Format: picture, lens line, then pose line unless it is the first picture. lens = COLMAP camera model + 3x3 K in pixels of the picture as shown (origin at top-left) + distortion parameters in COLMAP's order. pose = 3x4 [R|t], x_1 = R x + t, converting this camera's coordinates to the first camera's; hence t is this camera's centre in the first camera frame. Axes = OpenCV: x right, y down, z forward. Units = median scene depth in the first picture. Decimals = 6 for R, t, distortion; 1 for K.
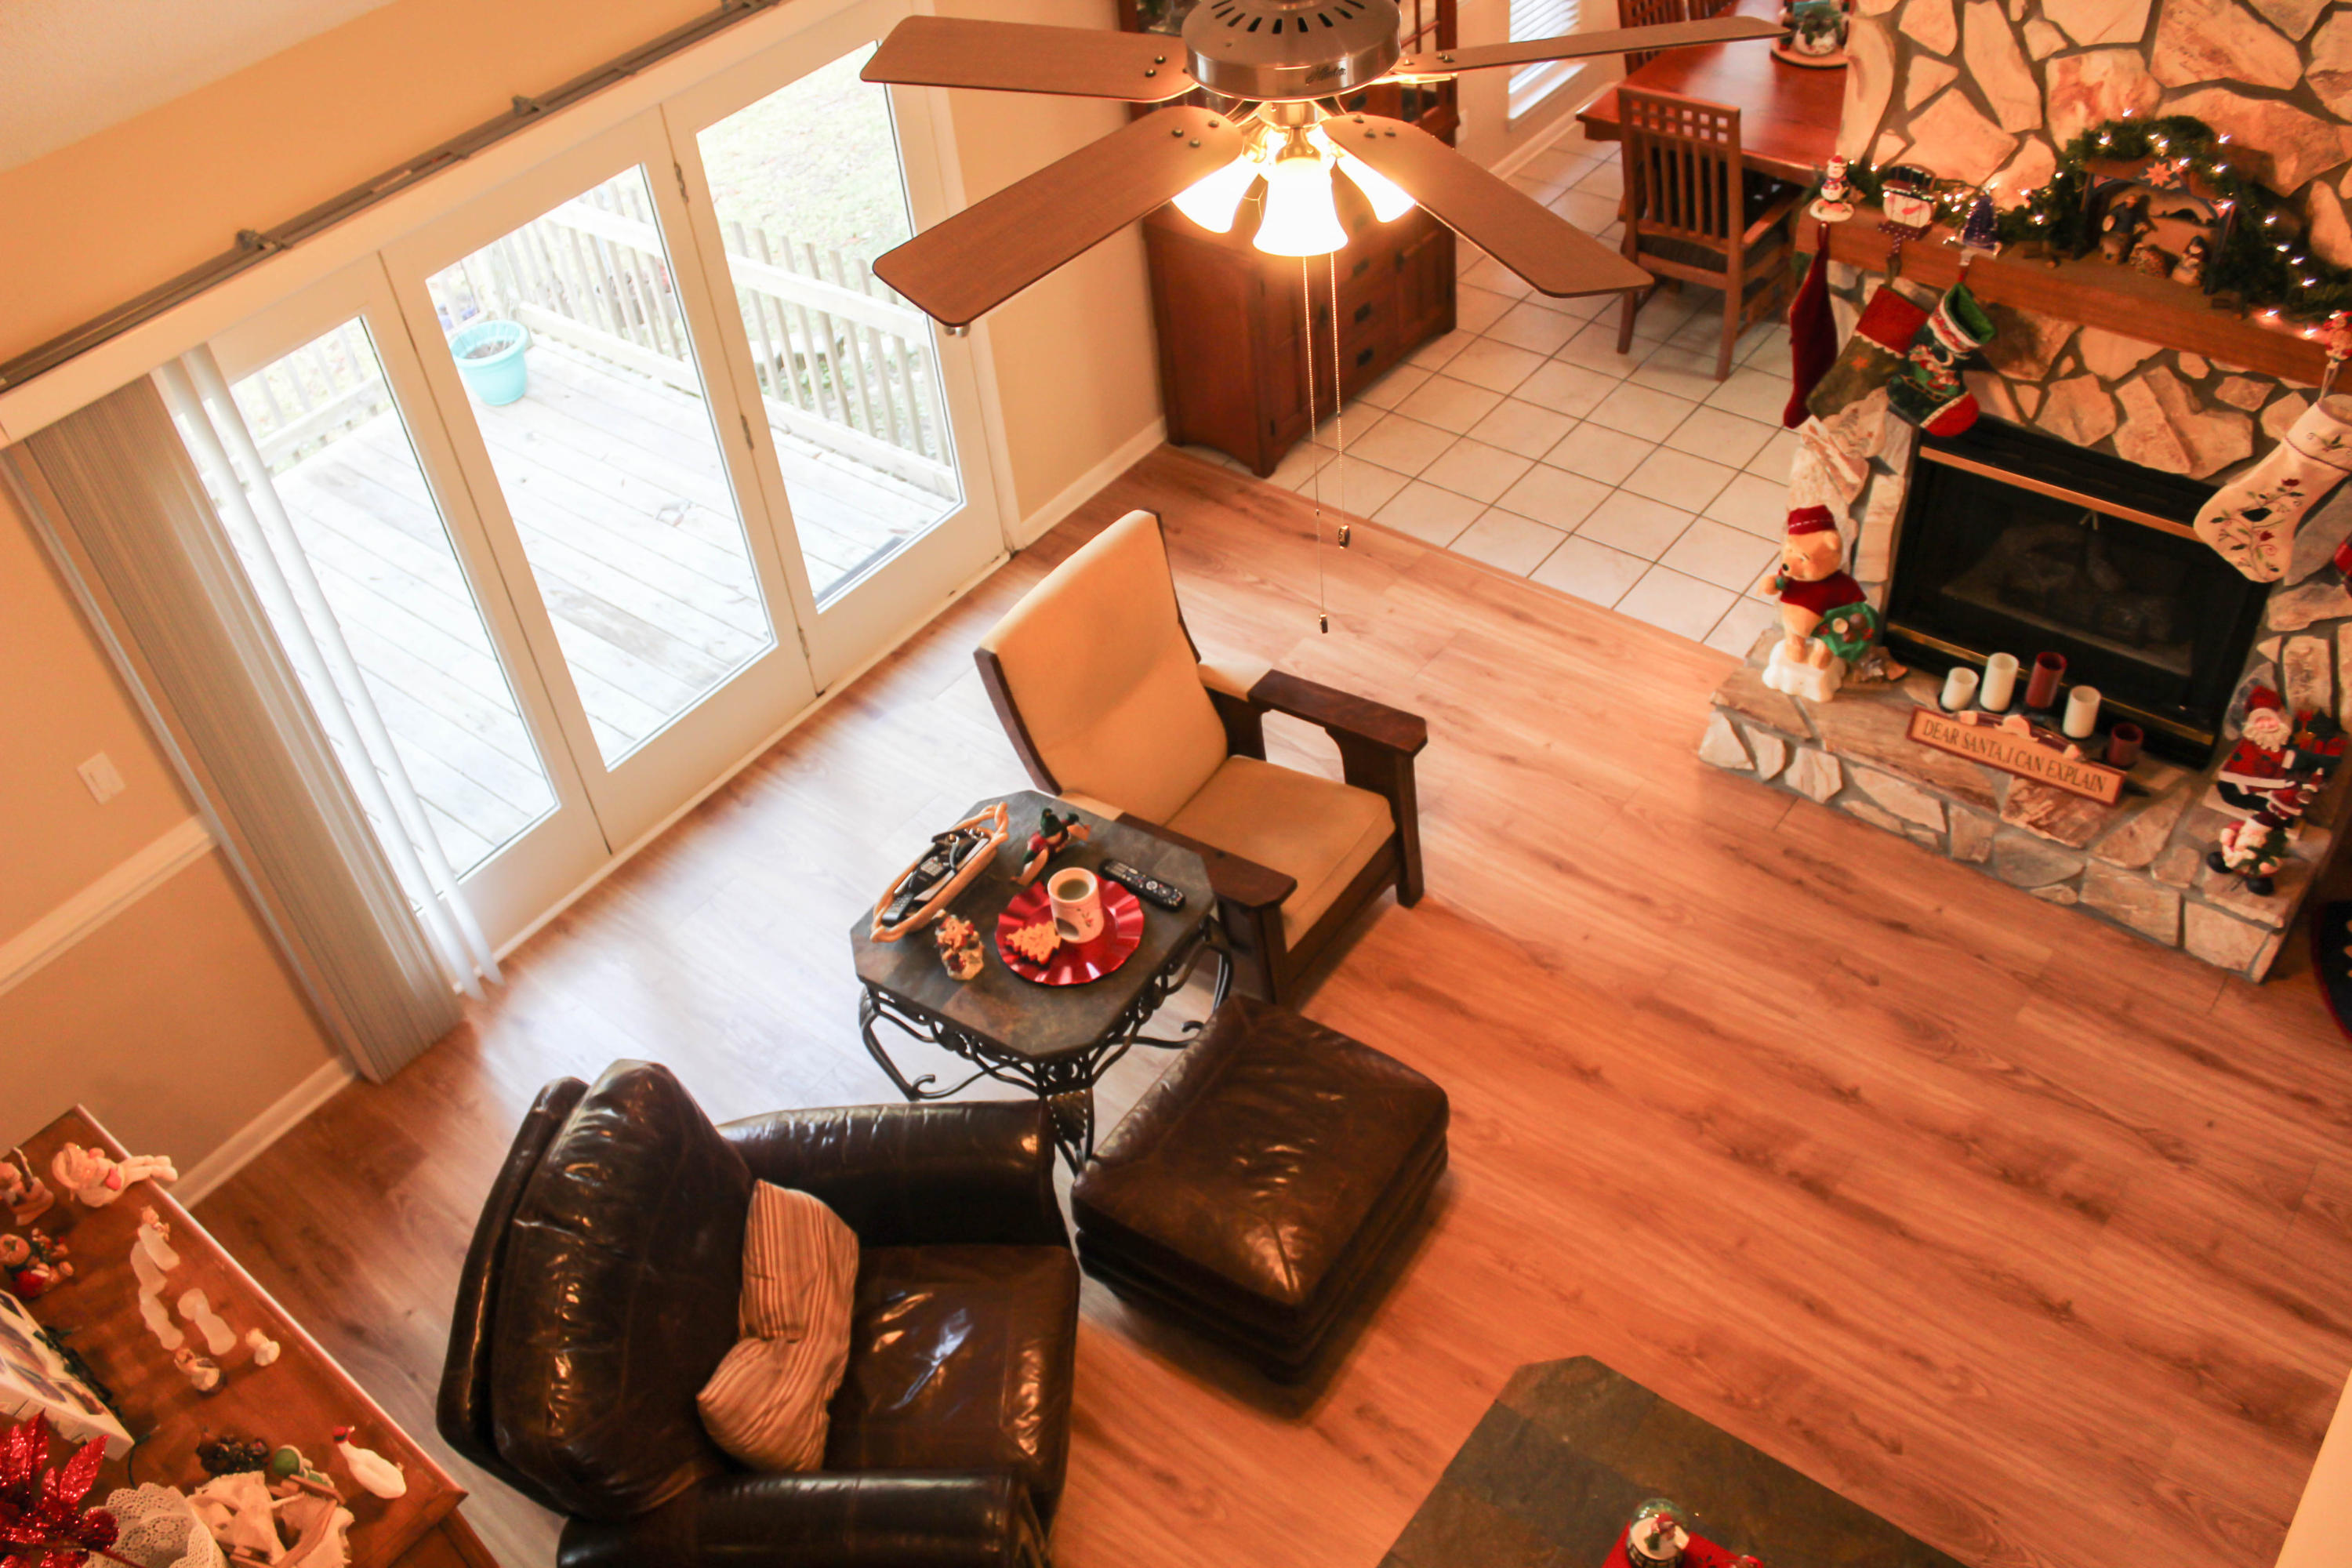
lens RADIAL K [[1946.3, 0, 1161.8], [0, 1946.3, 799.3], [0, 0, 1]] dist [-0.160633, 0.142816]
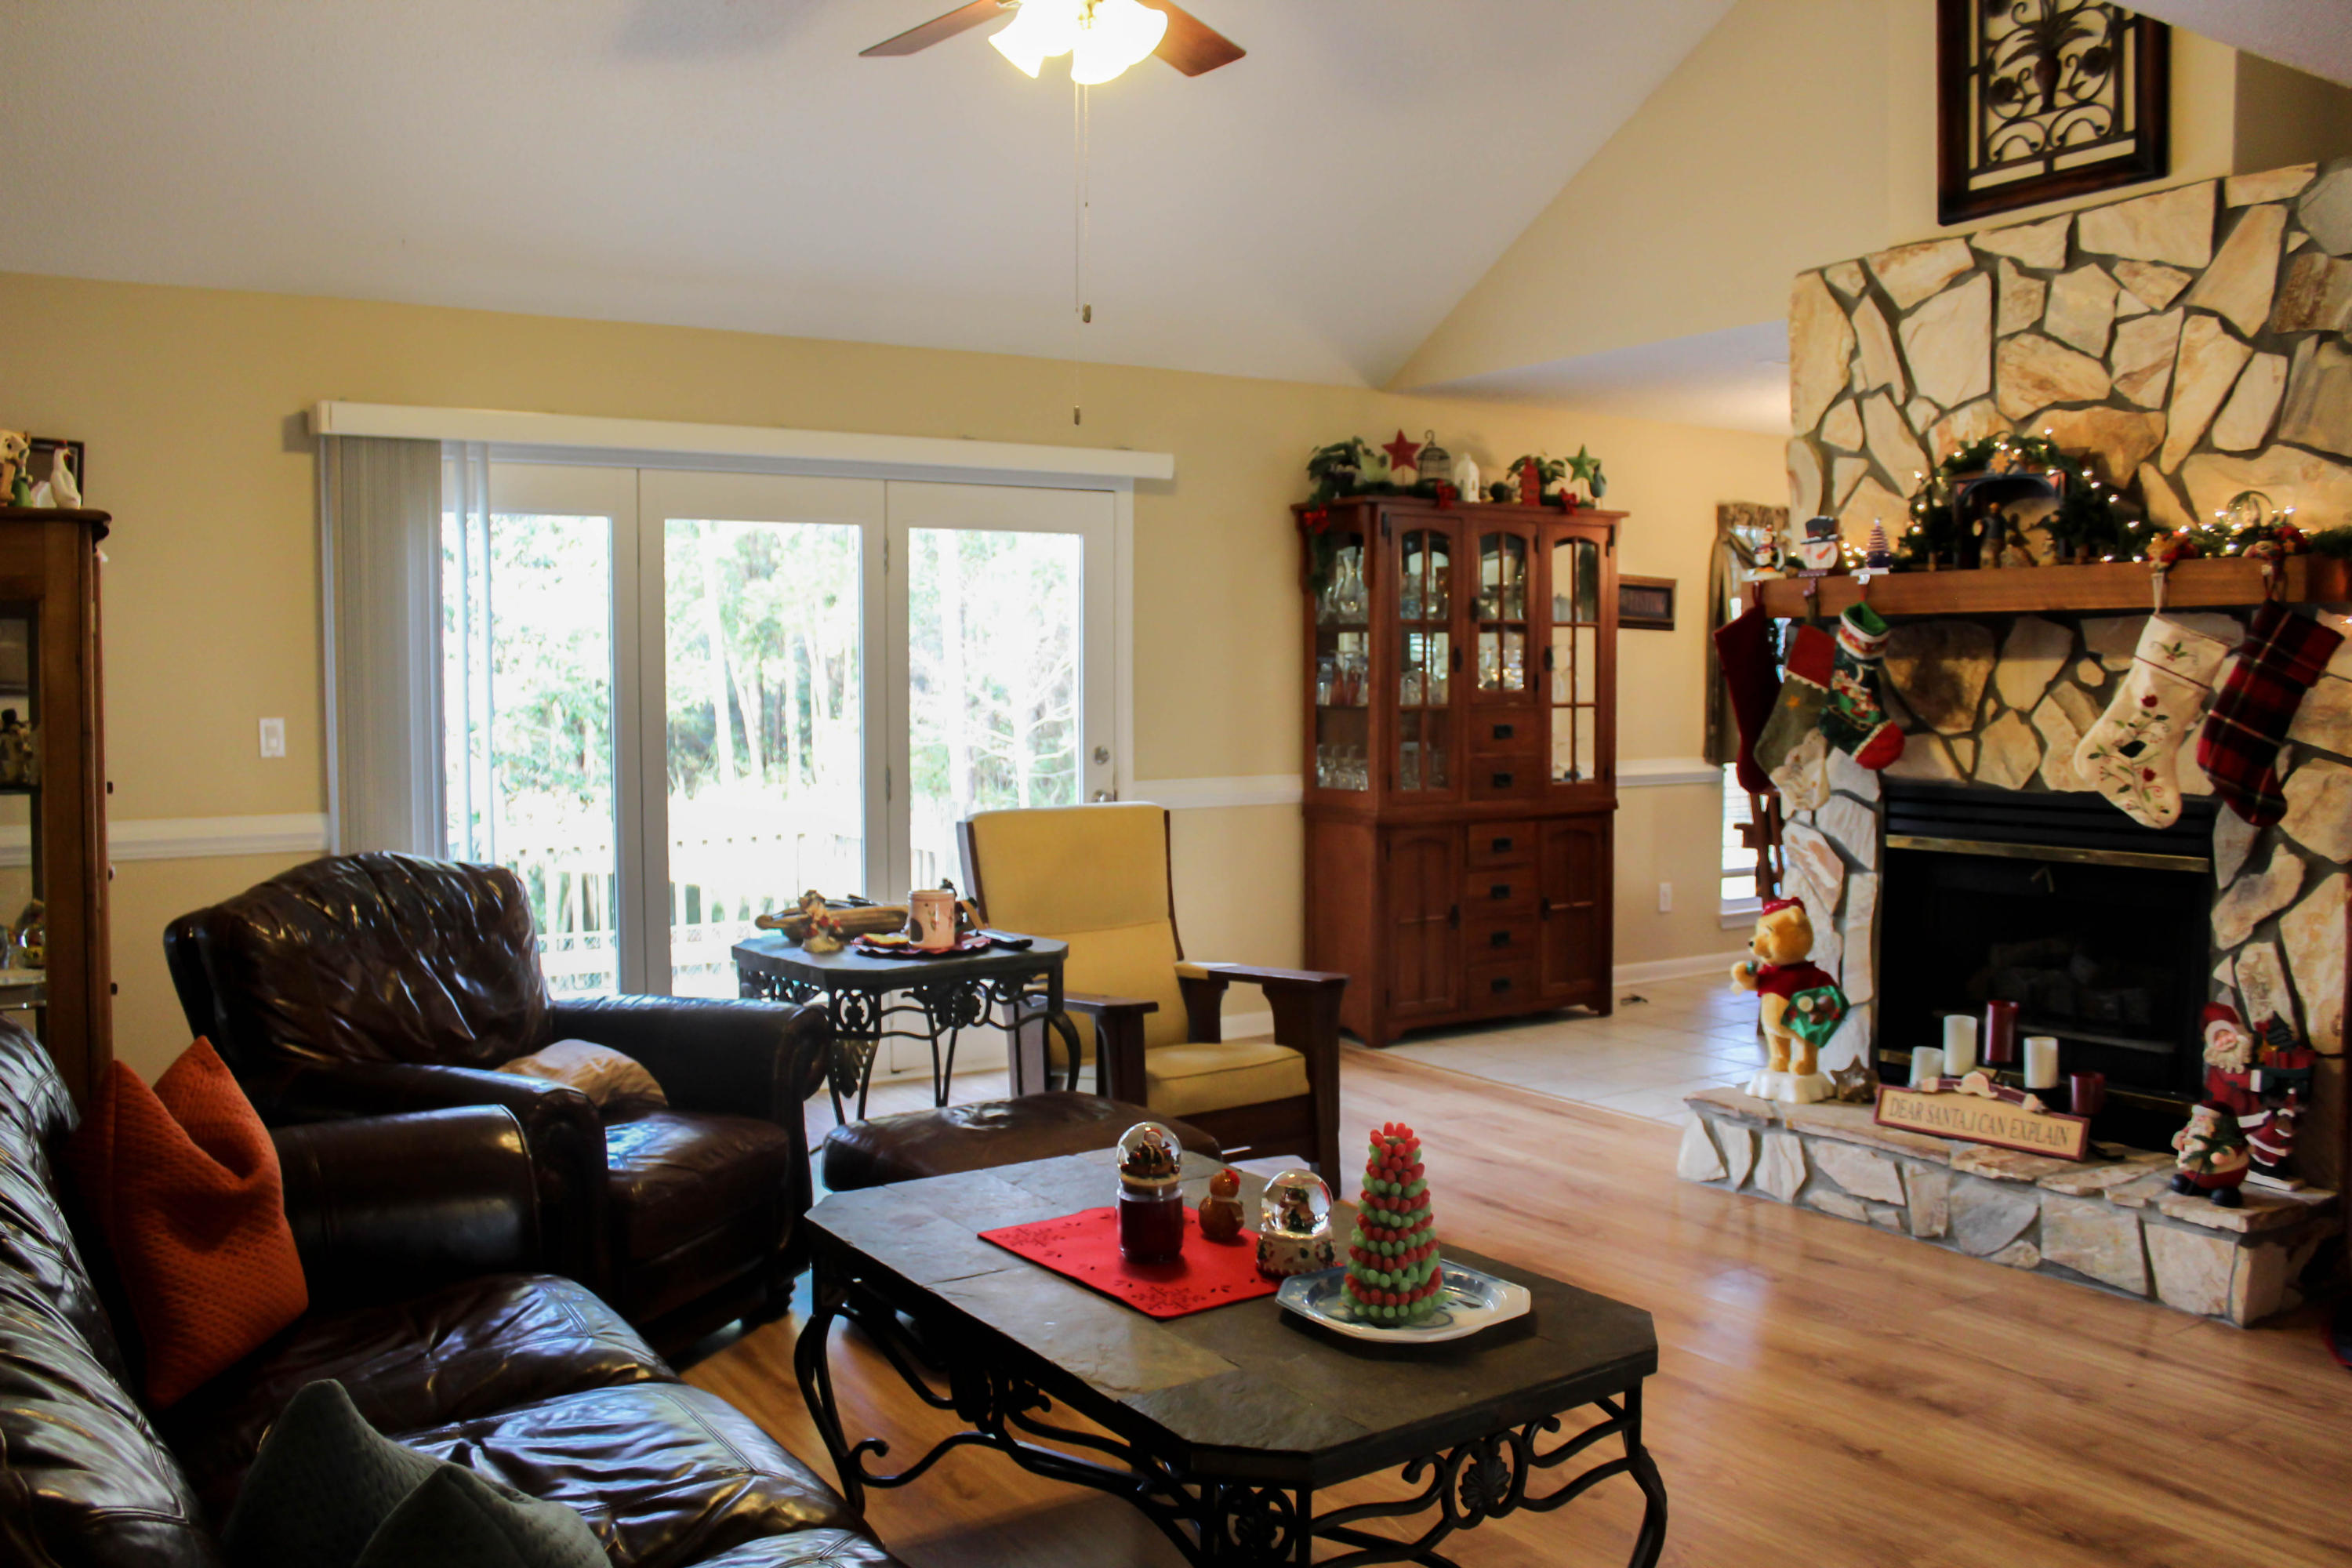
lens RADIAL K [[1946.3, 0, 1161.8], [0, 1946.3, 799.3], [0, 0, 1]] dist [-0.160633, 0.142816]
pose [[0.945151, 0.113326, -0.306343, 0.370358], [-0.279948, 0.764244, -0.580999, 0.551265], [0.168279, 0.634892, 0.754052, 0.150619]]
